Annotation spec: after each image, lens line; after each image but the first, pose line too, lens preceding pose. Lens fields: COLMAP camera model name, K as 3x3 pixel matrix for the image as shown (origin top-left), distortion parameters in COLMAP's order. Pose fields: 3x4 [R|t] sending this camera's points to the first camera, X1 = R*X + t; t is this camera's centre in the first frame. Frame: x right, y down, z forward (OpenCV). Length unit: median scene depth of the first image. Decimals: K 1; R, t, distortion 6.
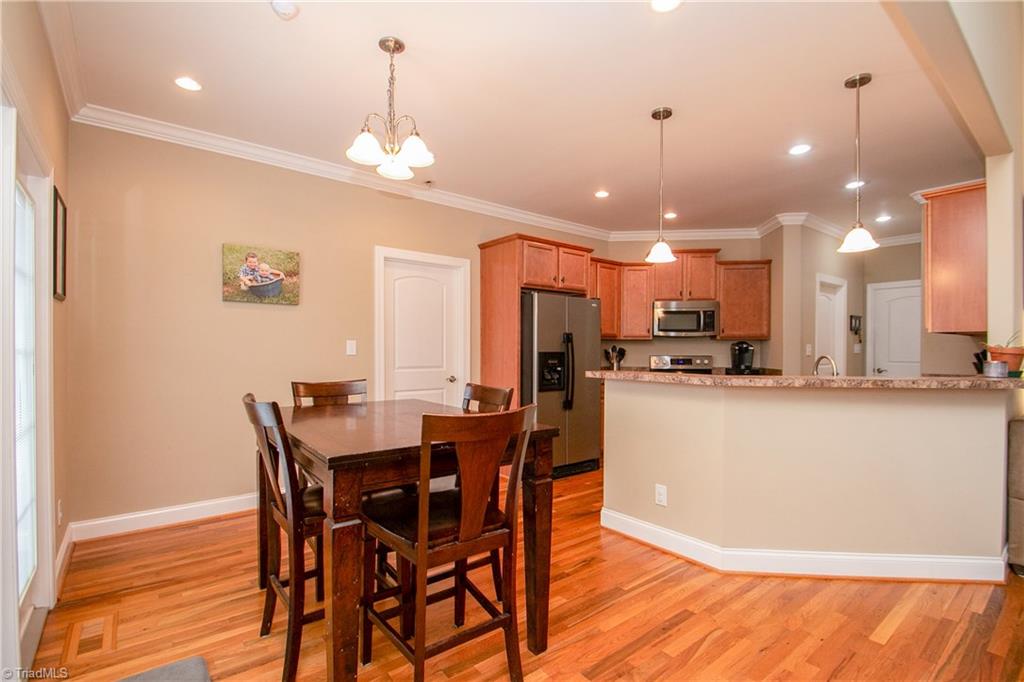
lens RADIAL K [[478.3, 0, 514.5], [0, 478.3, 349.2], [0, 0, 1]] dist [0.004404, -0.011770]
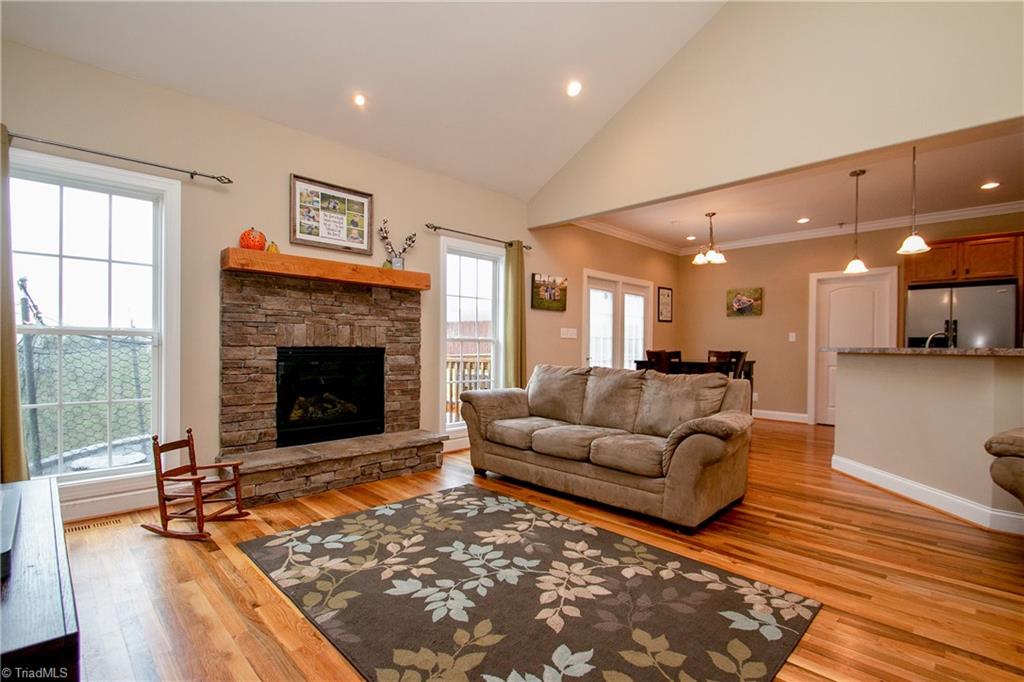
lens RADIAL K [[478.3, 0, 518.8], [0, 478.3, 361.0], [0, 0, 1]] dist [0.004404, -0.011770]
pose [[0.117687, 0.026742, -0.992691, 1.252530], [-0.002945, 0.999642, 0.026580, 0.040971], [0.993046, -0.000204, 0.117724, -0.179837]]
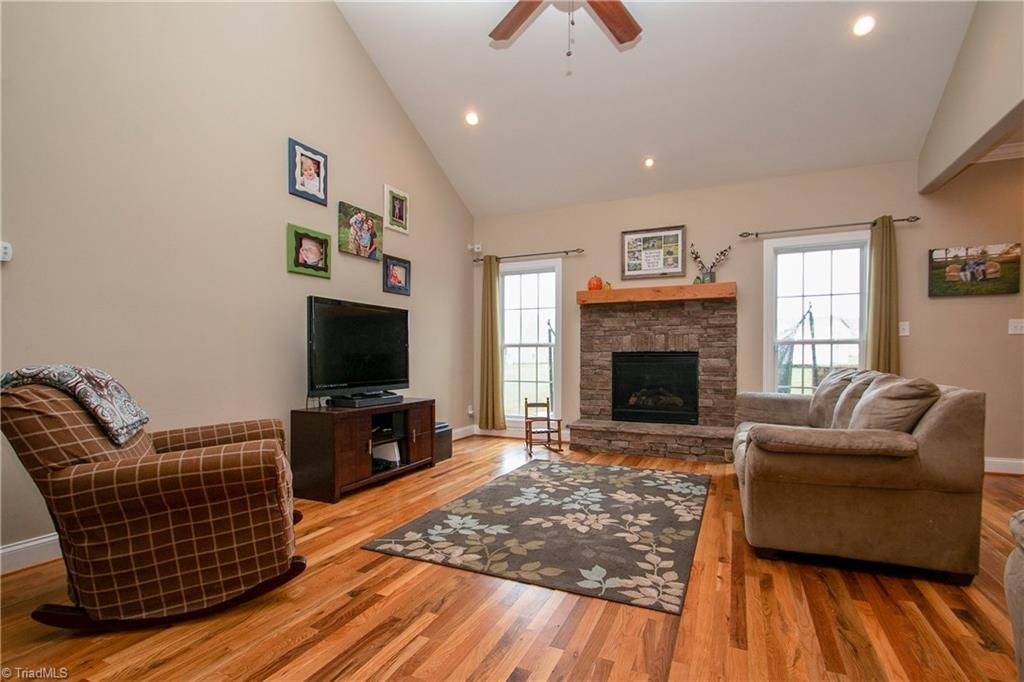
lens RADIAL K [[478.3, 0, 512.4], [0, 478.3, 370.1], [0, 0, 1]] dist [0.004404, -0.011770]
pose [[-0.894525, 0.009476, -0.446918, 1.147778], [-0.000182, 0.999768, 0.021562, 0.061310], [0.447019, 0.019369, -0.894315, 0.539490]]
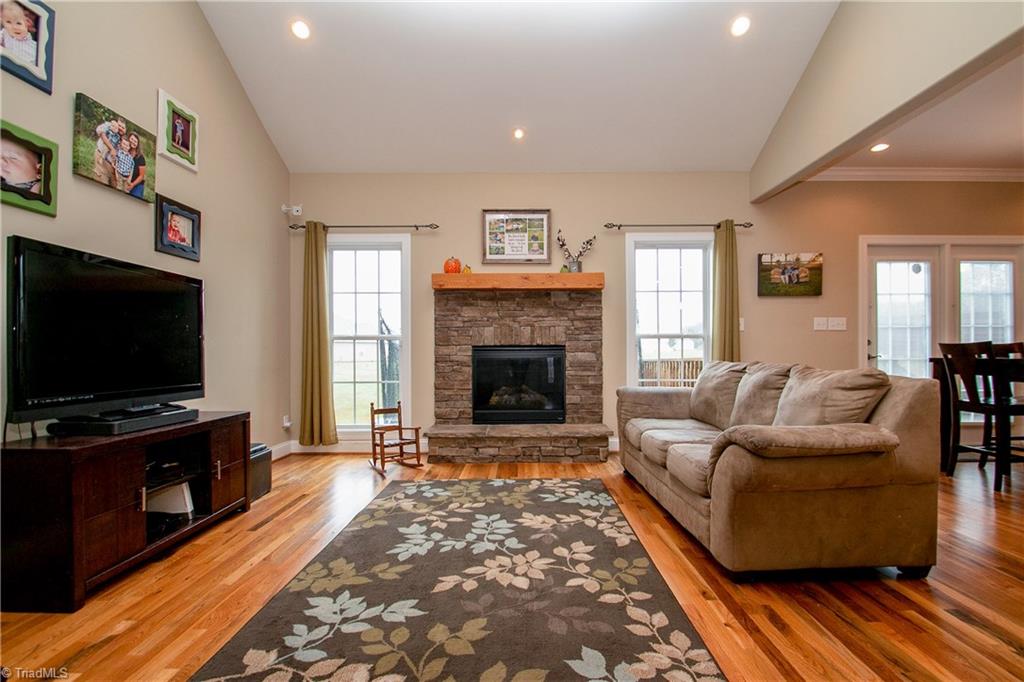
lens RADIAL K [[478.3, 0, 518.9], [0, 478.3, 358.0], [0, 0, 1]] dist [0.004404, -0.011770]
pose [[-0.621297, 0.005012, -0.783559, 1.143529], [0.006677, 0.999977, 0.001102, 0.069238], [0.783546, -0.004547, -0.621317, 0.281556]]
